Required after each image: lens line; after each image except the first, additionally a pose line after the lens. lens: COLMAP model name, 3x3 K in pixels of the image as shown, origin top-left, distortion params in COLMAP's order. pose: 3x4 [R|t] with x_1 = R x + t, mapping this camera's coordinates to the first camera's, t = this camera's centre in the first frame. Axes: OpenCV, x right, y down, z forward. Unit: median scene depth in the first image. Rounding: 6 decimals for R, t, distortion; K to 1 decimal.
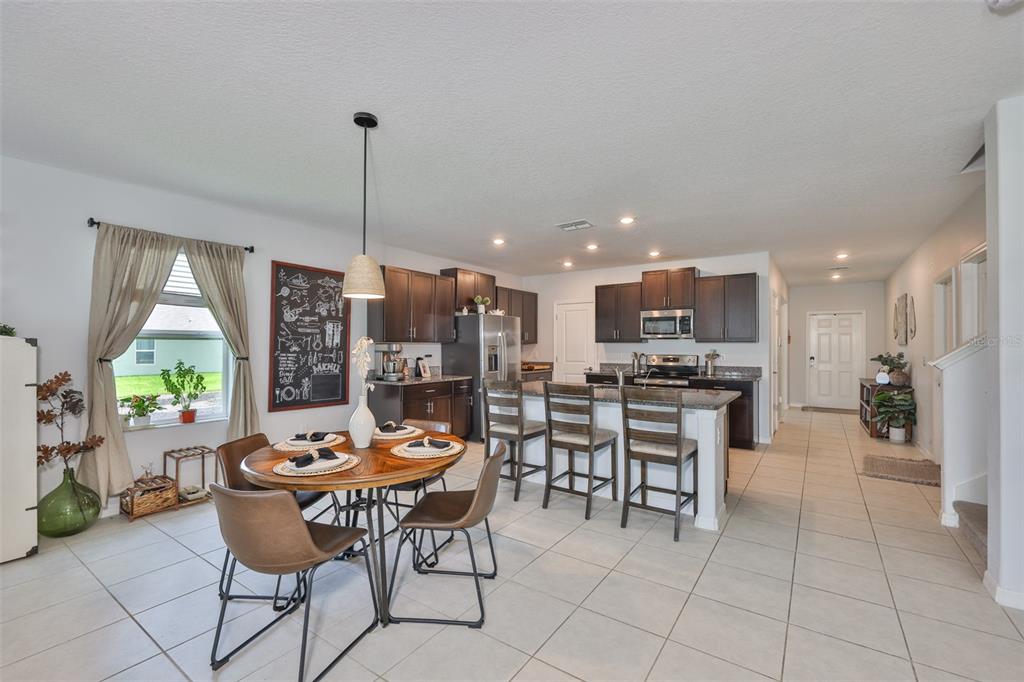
lens RADIAL K [[396.0, 0, 548.8], [0, 396.0, 343.1], [0, 0, 1]] dist [-0.000648, 0.000013]
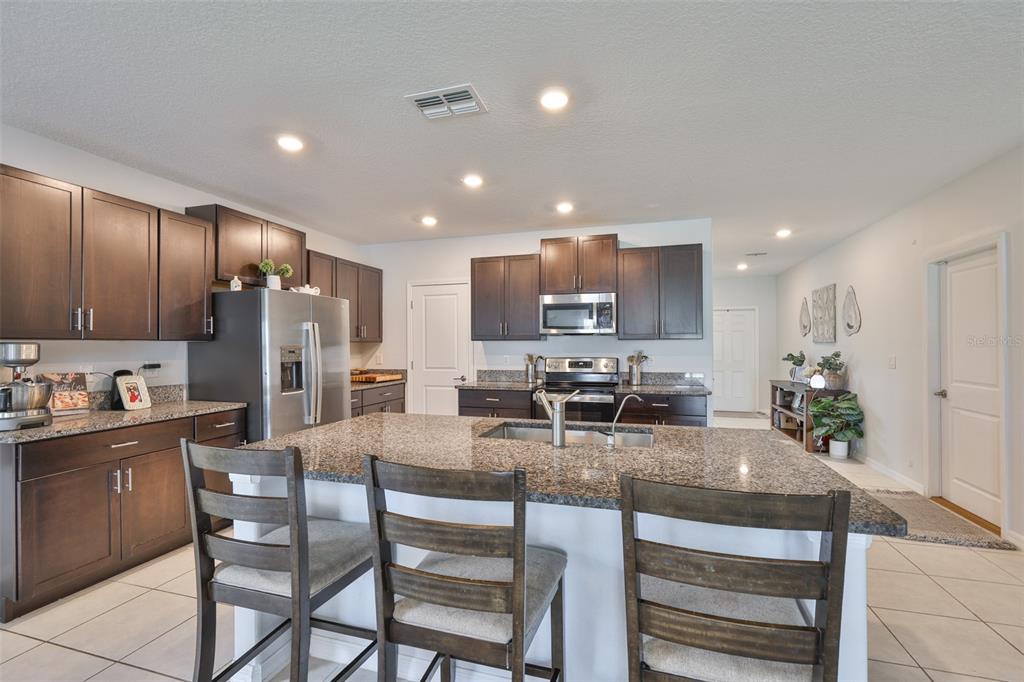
lens RADIAL K [[396.0, 0, 548.8], [0, 396.0, 343.1], [0, 0, 1]] dist [-0.000648, 0.000013]
pose [[0.939760, -0.003061, 0.341821, 0.009871], [0.002226, 0.999994, 0.002835, 0.001452], [-0.341827, -0.001903, 0.939761, 0.336782]]
